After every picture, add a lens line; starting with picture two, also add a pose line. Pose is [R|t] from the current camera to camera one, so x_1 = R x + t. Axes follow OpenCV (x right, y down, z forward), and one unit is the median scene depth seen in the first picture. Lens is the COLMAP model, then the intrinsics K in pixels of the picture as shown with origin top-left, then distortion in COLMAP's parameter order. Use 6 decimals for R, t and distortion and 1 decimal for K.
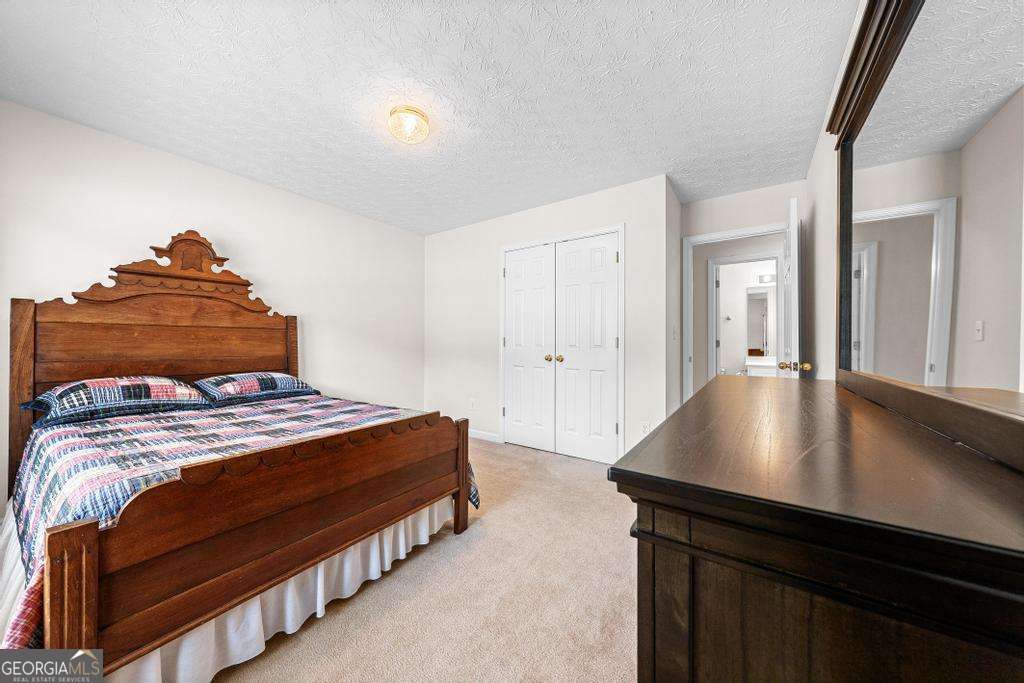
lens RADIAL K [[347.2, 0, 512.5], [0, 347.2, 344.2], [0, 0, 1]] dist [-0.005273, 0.000572]
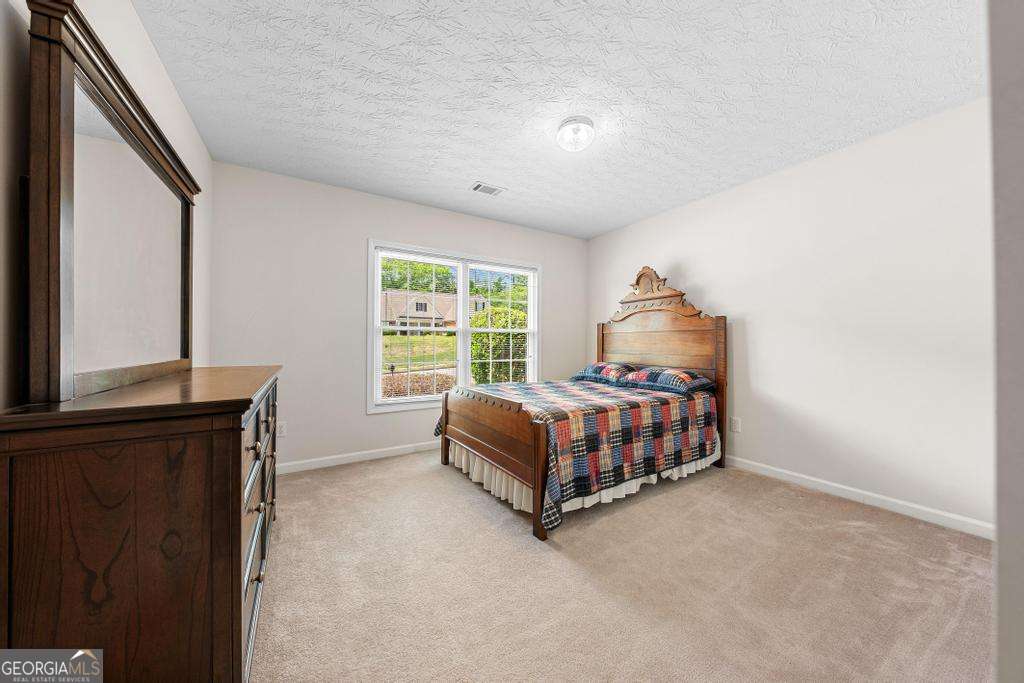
lens RADIAL K [[347.2, 0, 517.3], [0, 347.2, 339.8], [0, 0, 1]] dist [-0.005273, 0.000572]
pose [[-0.404485, -0.010218, -0.914488, 0.670037], [-0.007356, 0.999942, -0.007919, -0.003586], [0.914515, 0.003524, -0.404536, 1.169060]]
